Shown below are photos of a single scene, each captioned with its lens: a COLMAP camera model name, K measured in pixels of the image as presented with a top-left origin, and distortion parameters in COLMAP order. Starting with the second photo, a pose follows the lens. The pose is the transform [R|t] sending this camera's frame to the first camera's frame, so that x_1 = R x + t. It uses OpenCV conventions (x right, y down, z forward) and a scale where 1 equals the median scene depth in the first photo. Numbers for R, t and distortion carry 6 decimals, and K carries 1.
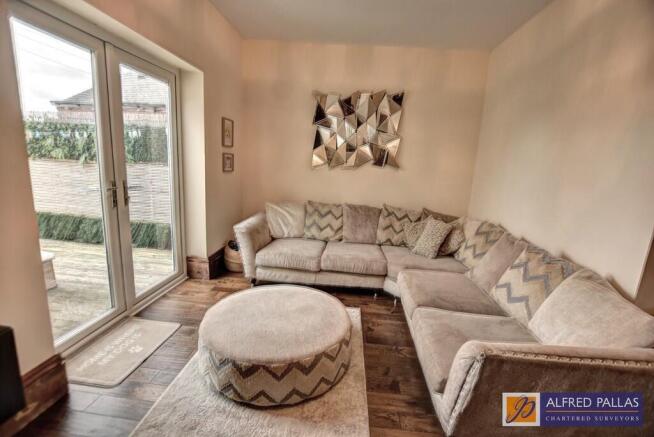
lens RADIAL K [[290.3, 0, 327.3], [0, 290.3, 216.5], [0, 0, 1]] dist [-0.025890, 0.000714]
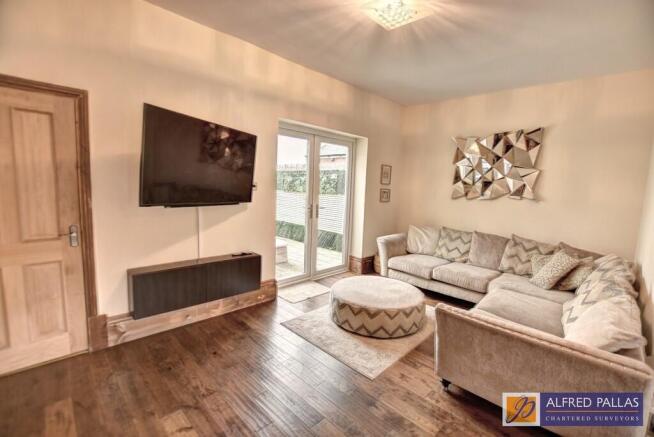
lens RADIAL K [[290.3, 0, 327.6], [0, 290.3, 218.7], [0, 0, 1]] dist [-0.025890, 0.000714]
pose [[0.758287, 0.054219, -0.649663, 0.403705], [-0.123826, 0.990373, -0.061876, 0.054634], [0.640054, 0.127365, 0.757700, -0.259944]]
